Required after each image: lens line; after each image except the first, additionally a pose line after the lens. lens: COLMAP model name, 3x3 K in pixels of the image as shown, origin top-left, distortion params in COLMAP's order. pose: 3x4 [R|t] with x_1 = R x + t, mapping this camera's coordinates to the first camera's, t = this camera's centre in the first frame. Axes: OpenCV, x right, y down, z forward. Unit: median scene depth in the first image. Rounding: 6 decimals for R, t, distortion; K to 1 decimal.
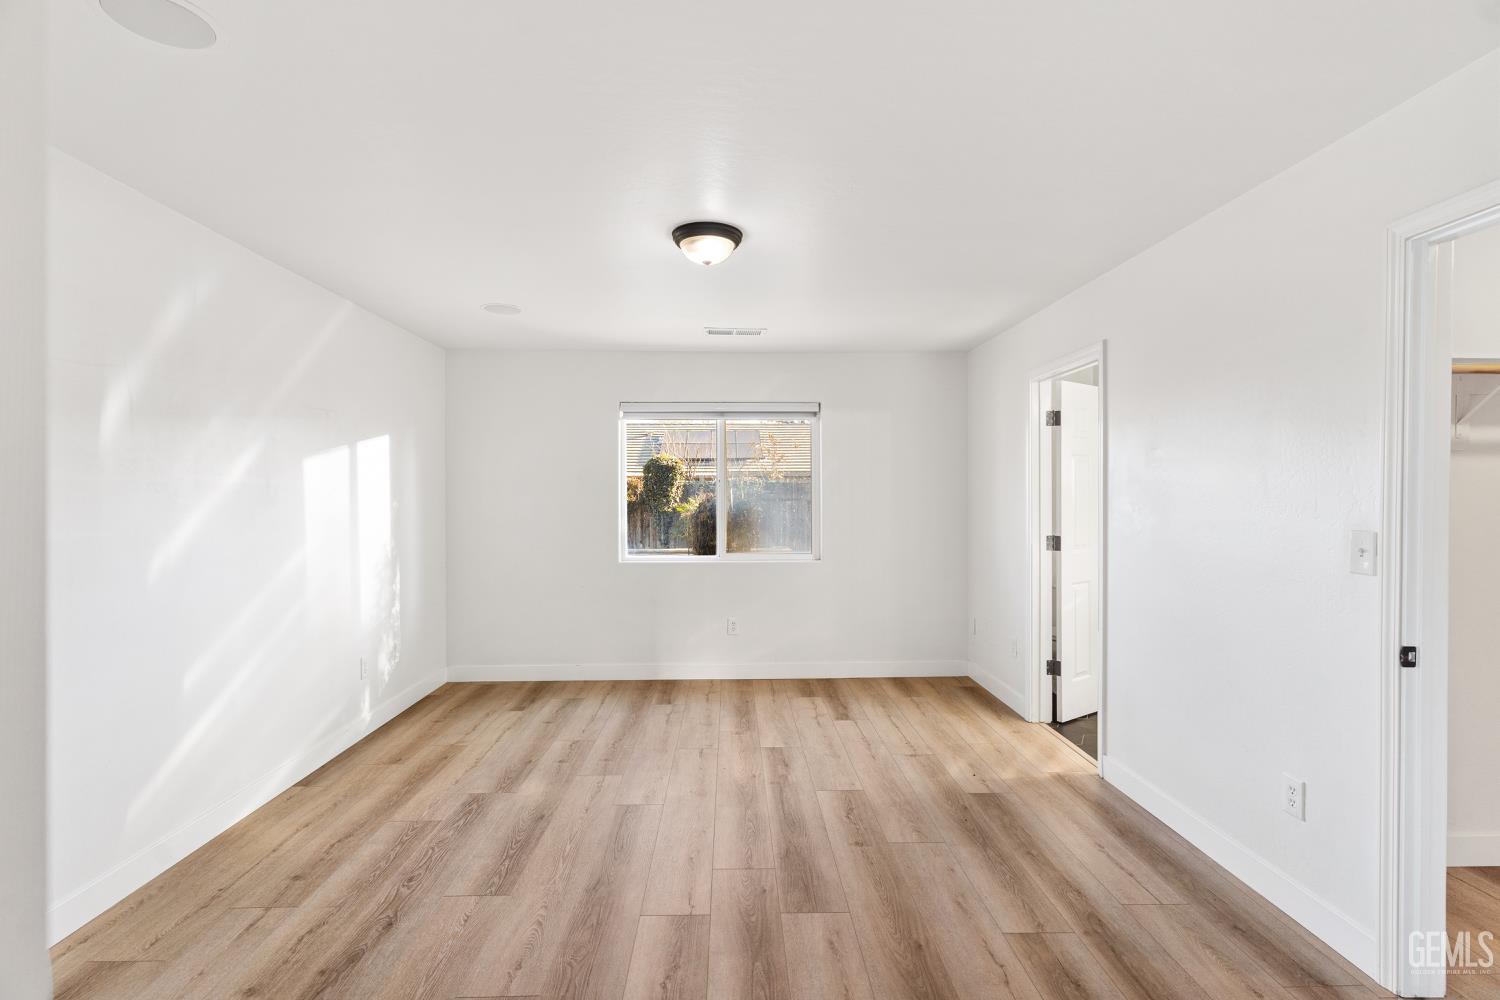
lens RADIAL K [[720.4, 0, 746.7], [0, 720.4, 496.9], [0, 0, 1]] dist [0.007024, 0.000103]
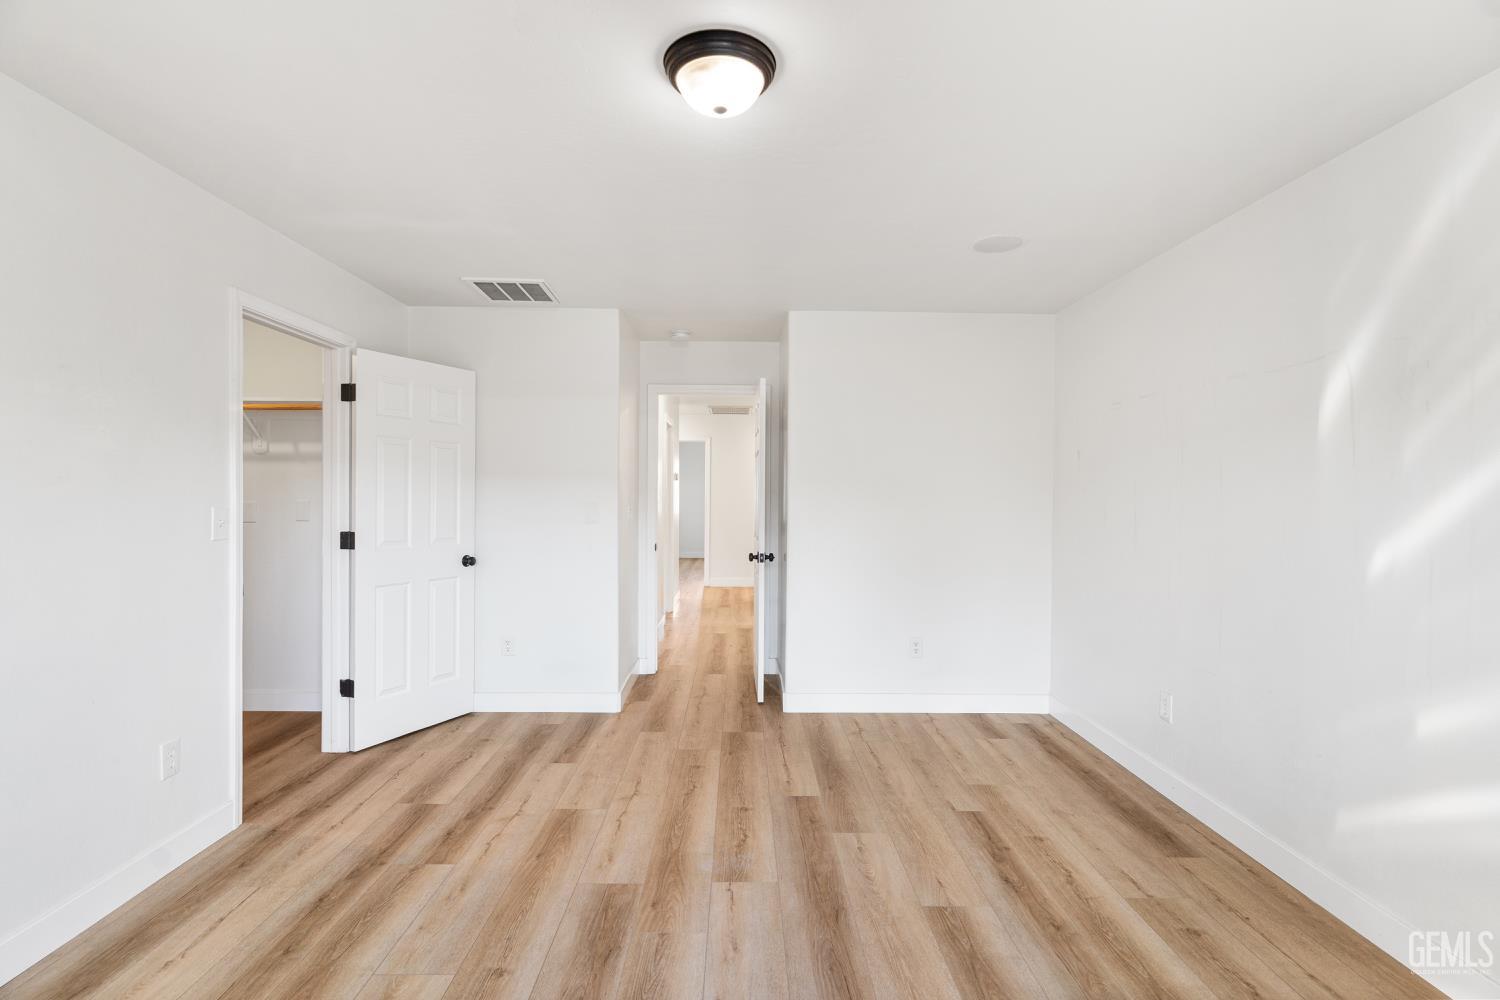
lens RADIAL K [[720.4, 0, 751.1], [0, 720.4, 497.5], [0, 0, 1]] dist [0.007024, 0.000103]
pose [[-0.999936, -0.007412, 0.008565, -0.108944], [-0.007333, 0.999930, 0.009251, 0.008653], [-0.008633, 0.009187, -0.999921, 1.974079]]
